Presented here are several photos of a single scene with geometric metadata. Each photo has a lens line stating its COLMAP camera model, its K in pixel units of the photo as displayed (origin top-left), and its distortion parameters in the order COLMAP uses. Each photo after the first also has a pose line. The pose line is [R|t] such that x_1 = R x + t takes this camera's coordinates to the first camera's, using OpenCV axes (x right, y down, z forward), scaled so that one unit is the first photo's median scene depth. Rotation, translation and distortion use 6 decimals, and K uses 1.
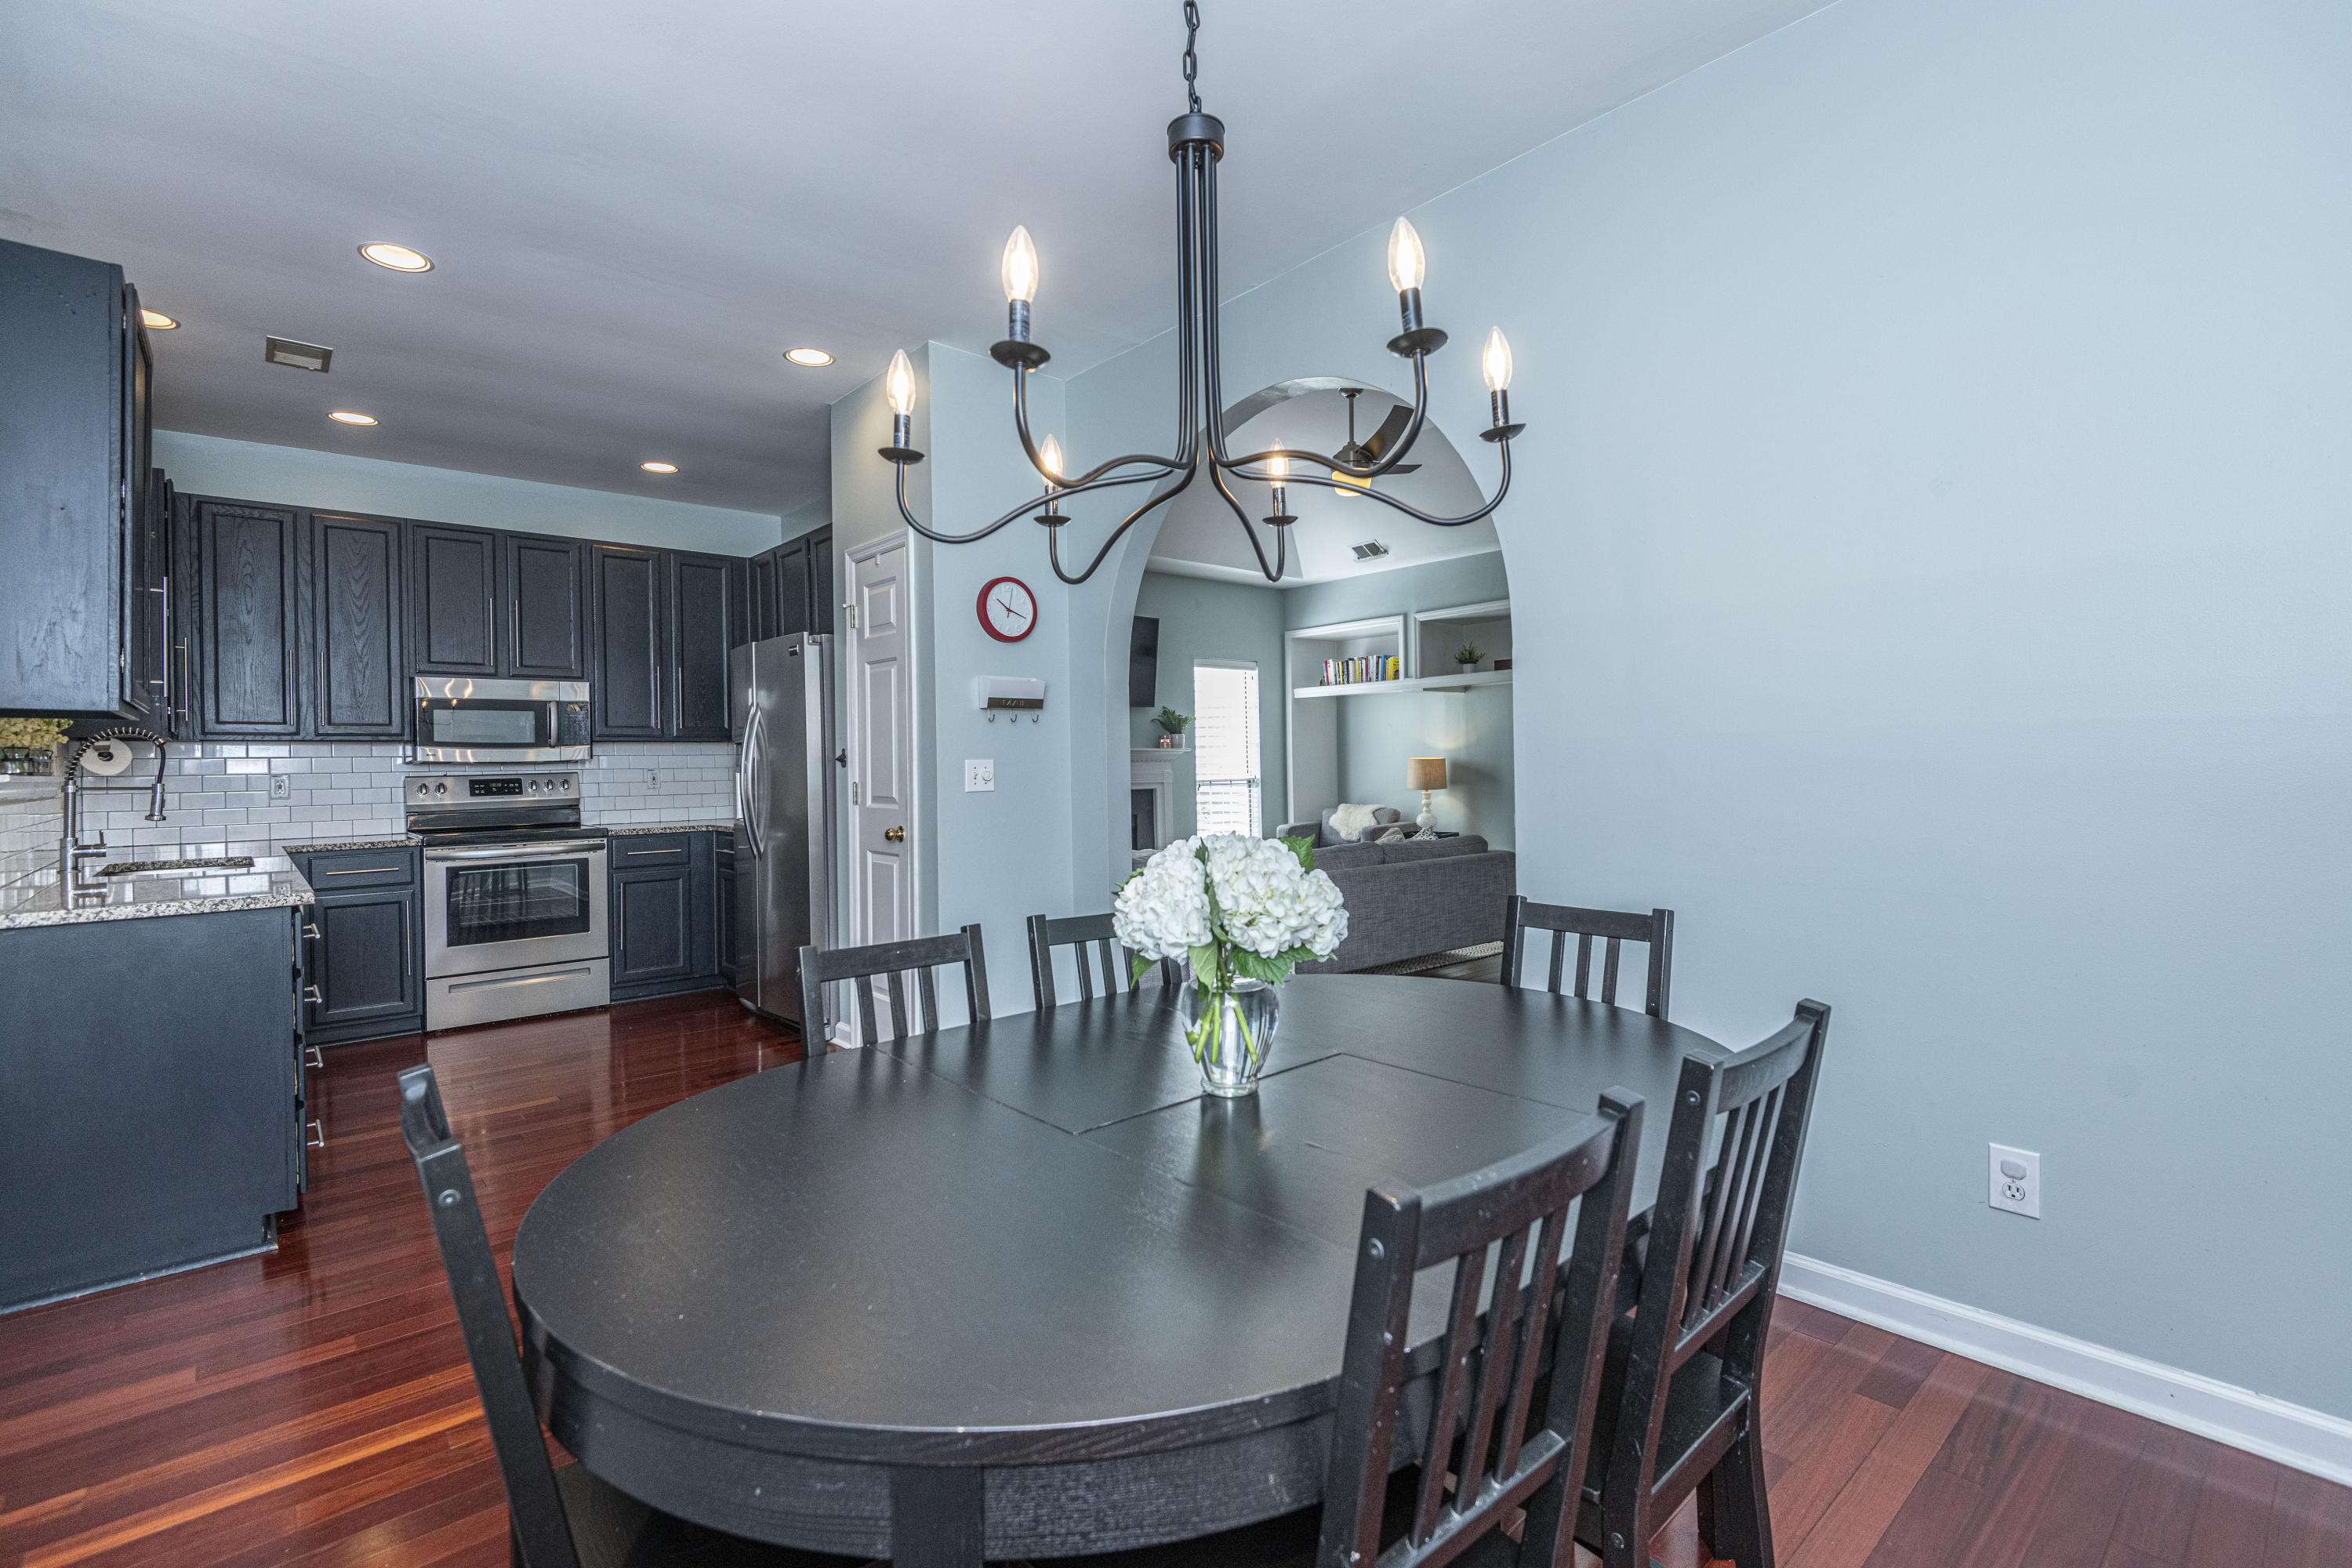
lens RADIAL K [[1060.0, 0, 1180.5], [0, 1060.0, 761.6], [0, 0, 1]] dist [0.034881, -0.019360]
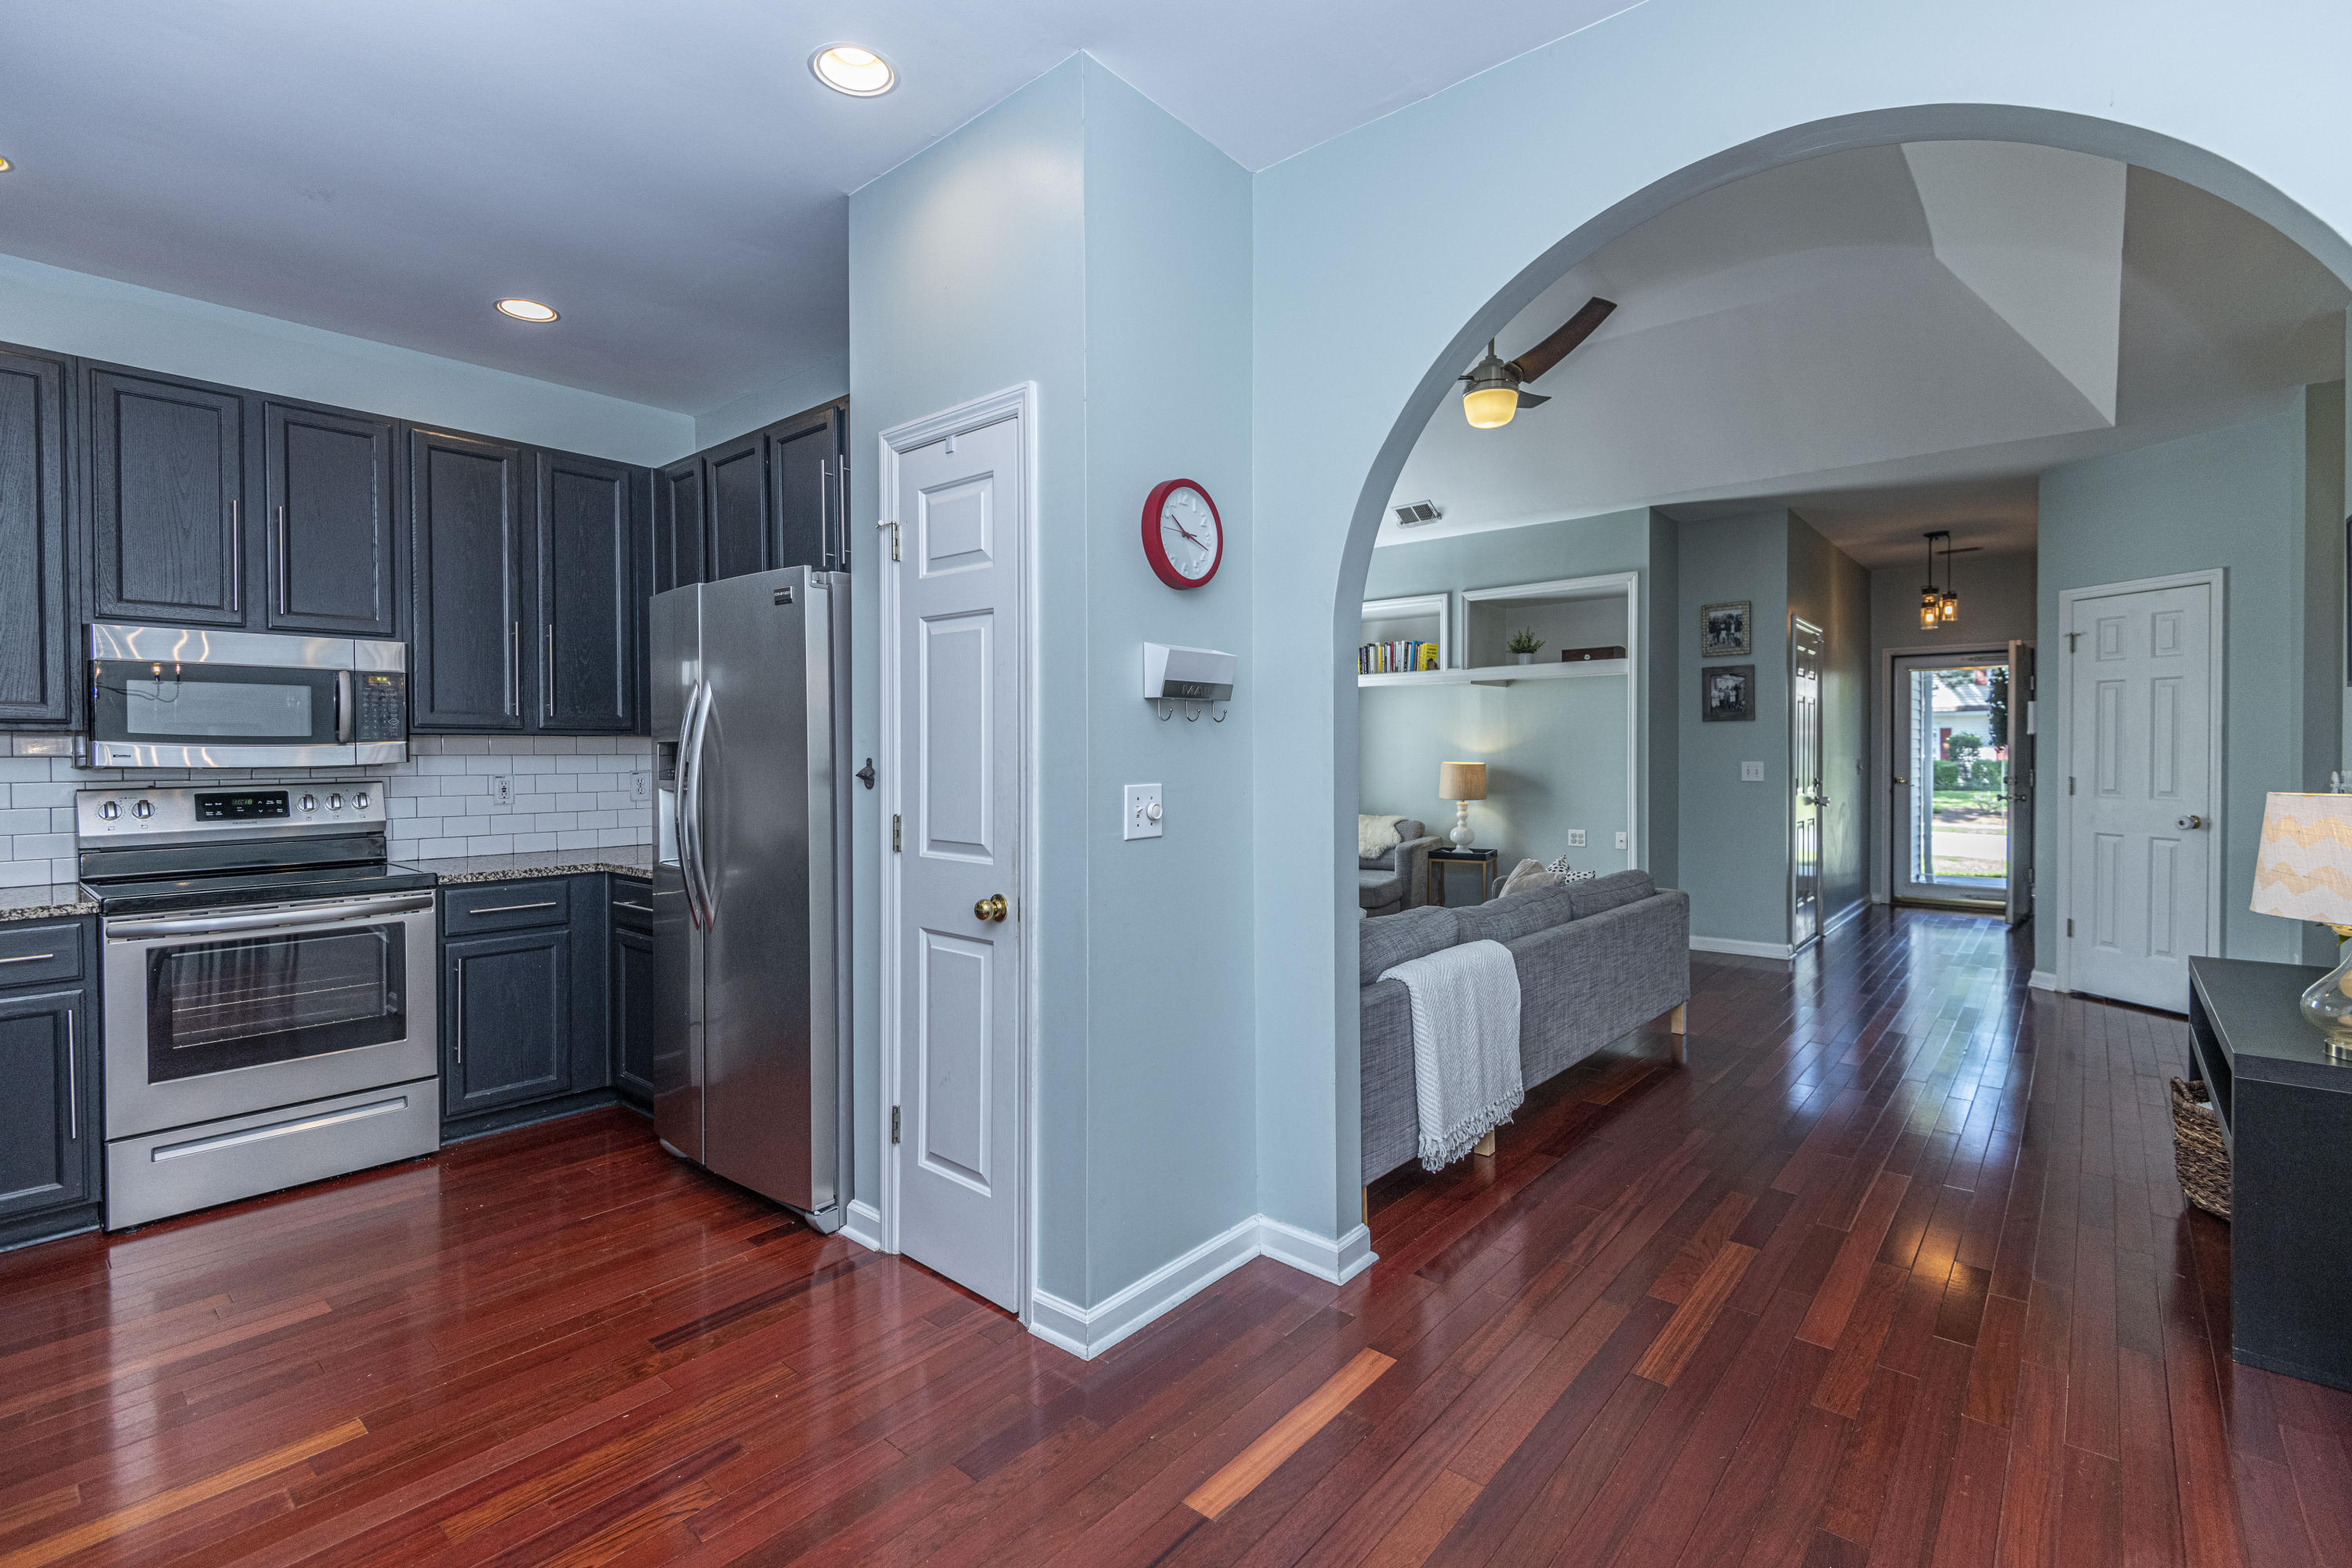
lens RADIAL K [[1060.0, 0, 1180.5], [0, 1060.0, 761.6], [0, 0, 1]] dist [0.034881, -0.019360]
pose [[0.989584, 0.012060, 0.143447, -0.192052], [-0.013669, 0.999854, 0.010235, -0.016268], [-0.143303, -0.012090, 0.989605, 0.308889]]
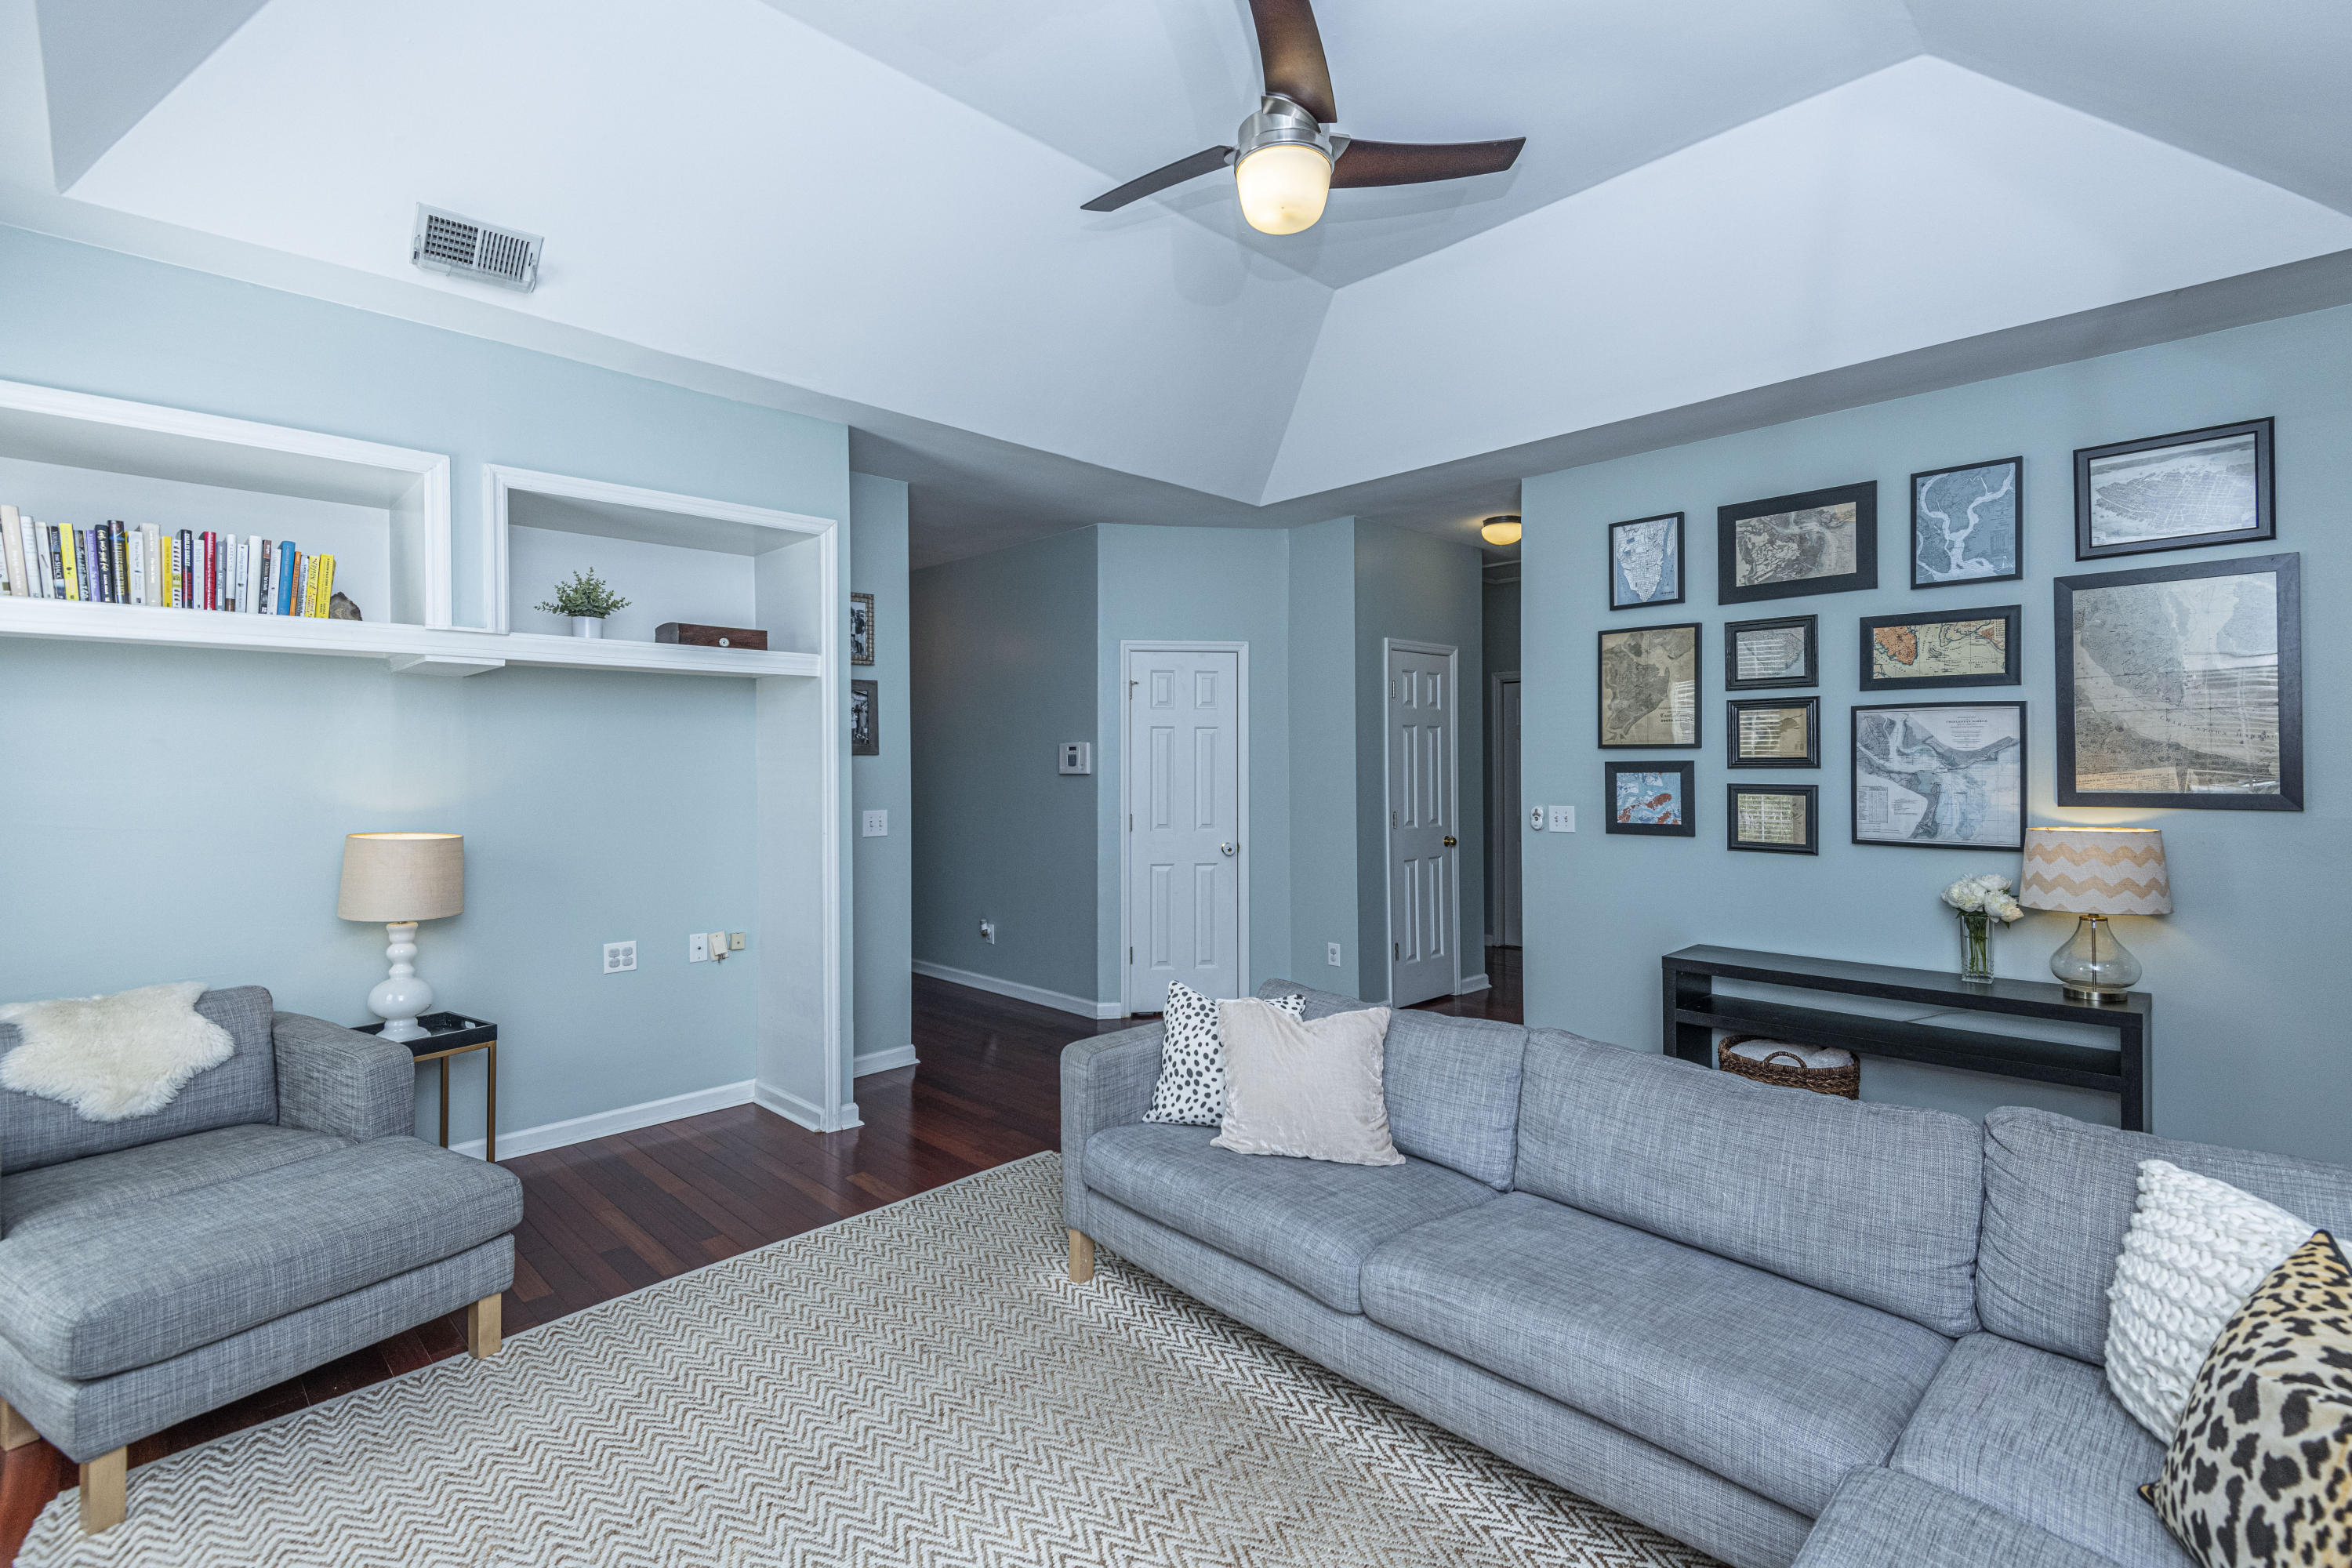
lens RADIAL K [[1052.8, 0, 1182.5], [0, 1052.8, 763.9], [0, 0, 1]] dist [0.042001, -0.030135]
pose [[-0.063179, 0.016699, 0.997862, -0.284140], [0.003231, 0.999858, -0.016528, -0.036266], [-0.997997, 0.002180, -0.063224, 1.229589]]
